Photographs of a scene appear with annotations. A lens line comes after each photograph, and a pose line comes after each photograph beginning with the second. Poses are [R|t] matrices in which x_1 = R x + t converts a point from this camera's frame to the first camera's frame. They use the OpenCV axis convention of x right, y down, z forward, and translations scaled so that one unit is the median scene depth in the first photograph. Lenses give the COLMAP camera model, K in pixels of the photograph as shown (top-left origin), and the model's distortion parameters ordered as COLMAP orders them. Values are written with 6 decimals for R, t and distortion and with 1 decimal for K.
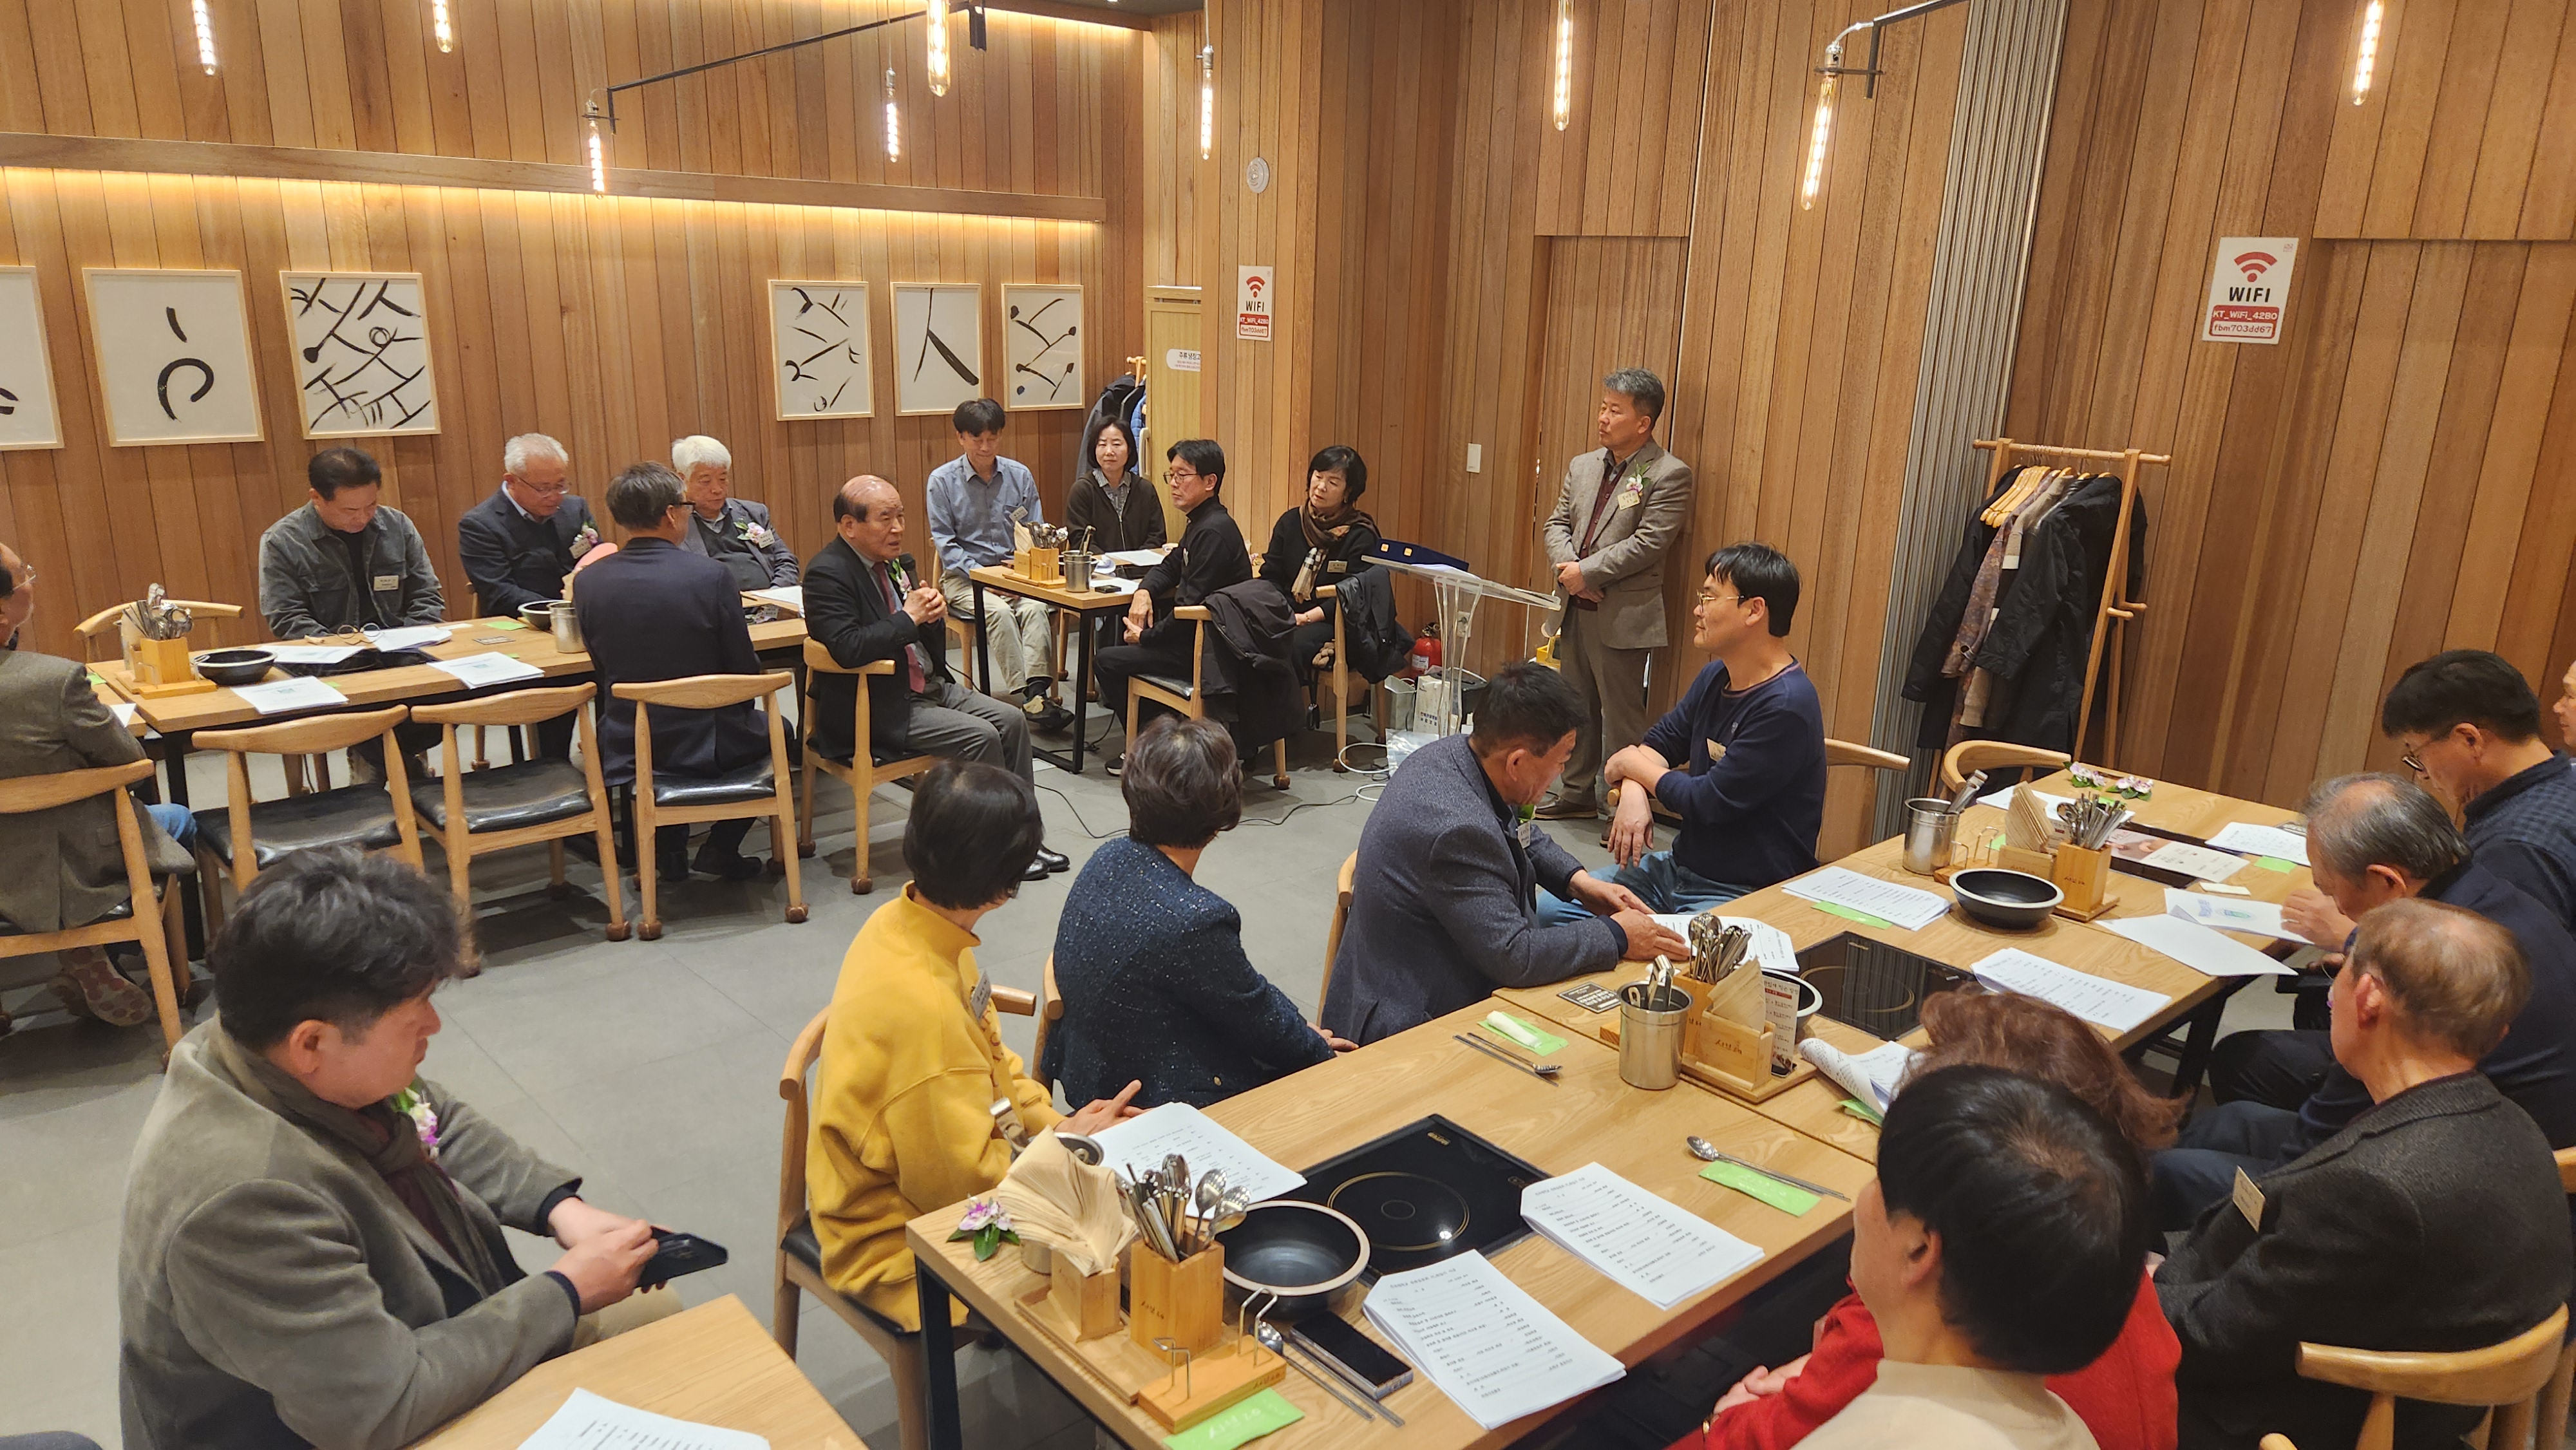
lens RADIAL K [[1709.2, 0, 1271.1], [0, 1709.2, 768.0], [0, 0, 1]] dist [0.061446, -0.054453]
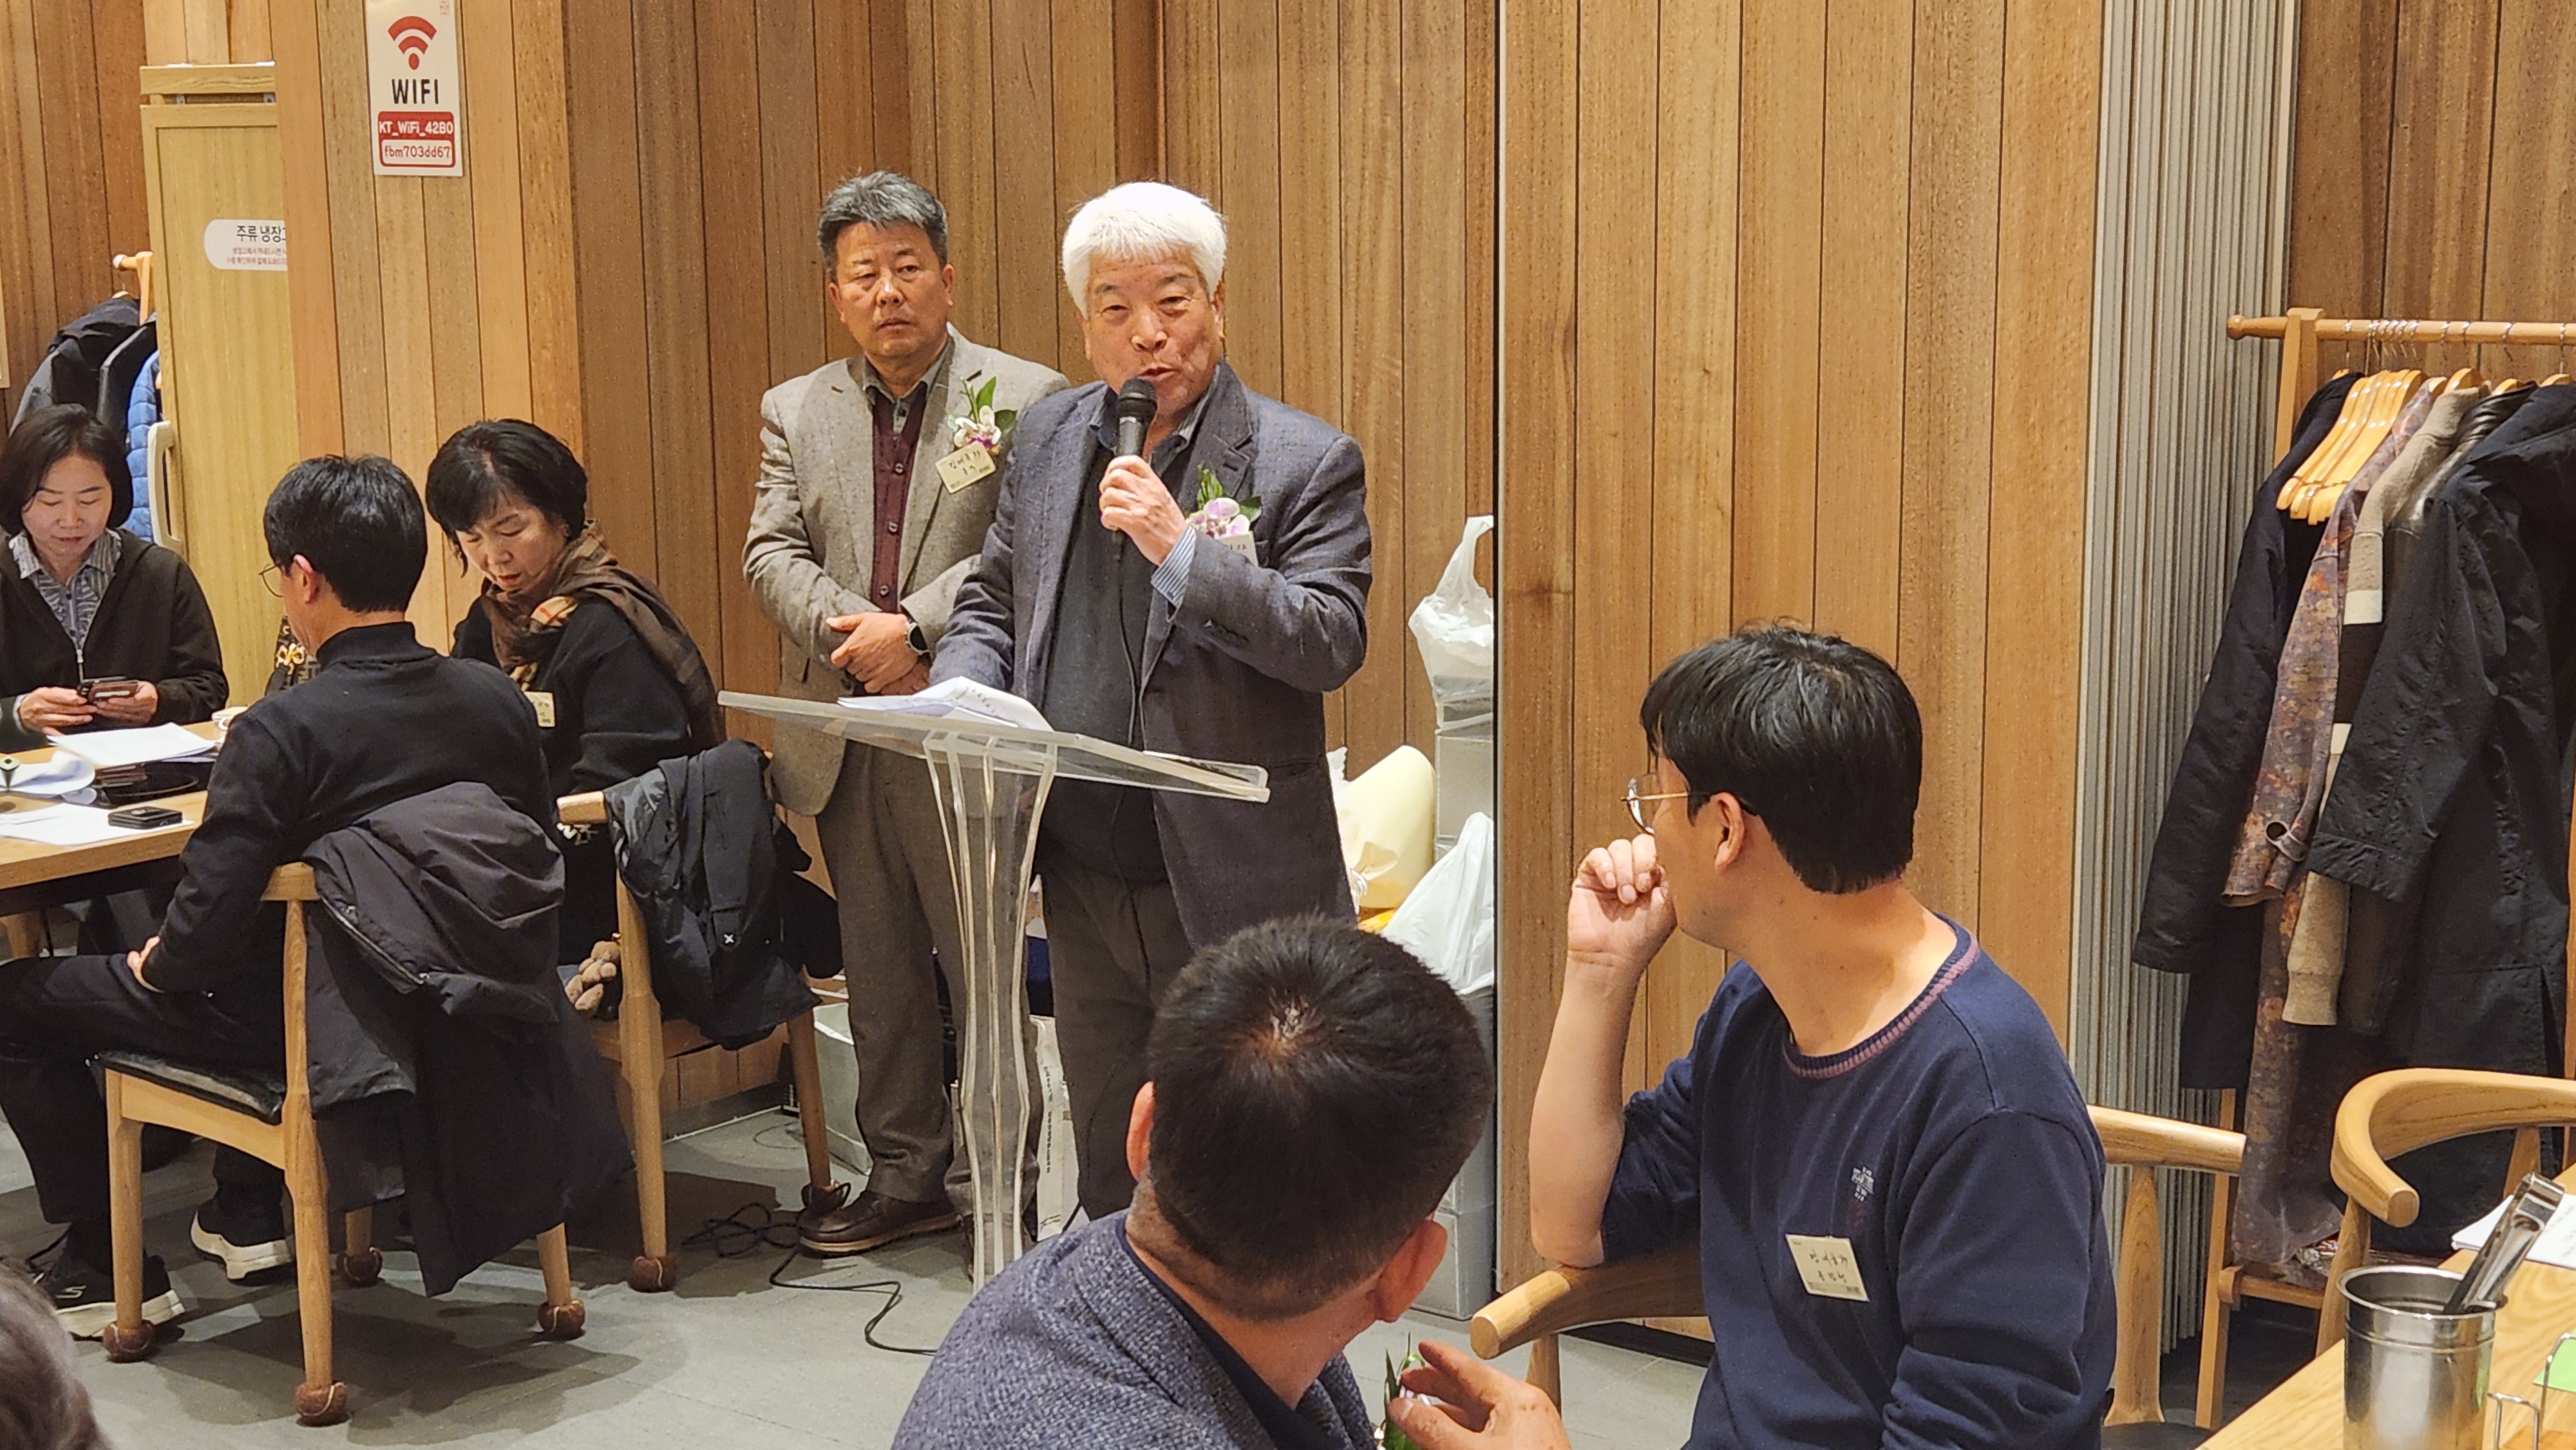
lens RADIAL K [[1709.2, 0, 1271.1], [0, 1709.2, 768.0], [0, 0, 1]] dist [0.061446, -0.054453]
pose [[0.971143, -0.061914, 0.230320, 0.088118], [0.093463, 0.987271, -0.128688, -0.054088], [-0.219421, 0.146501, 0.964568, 0.669149]]
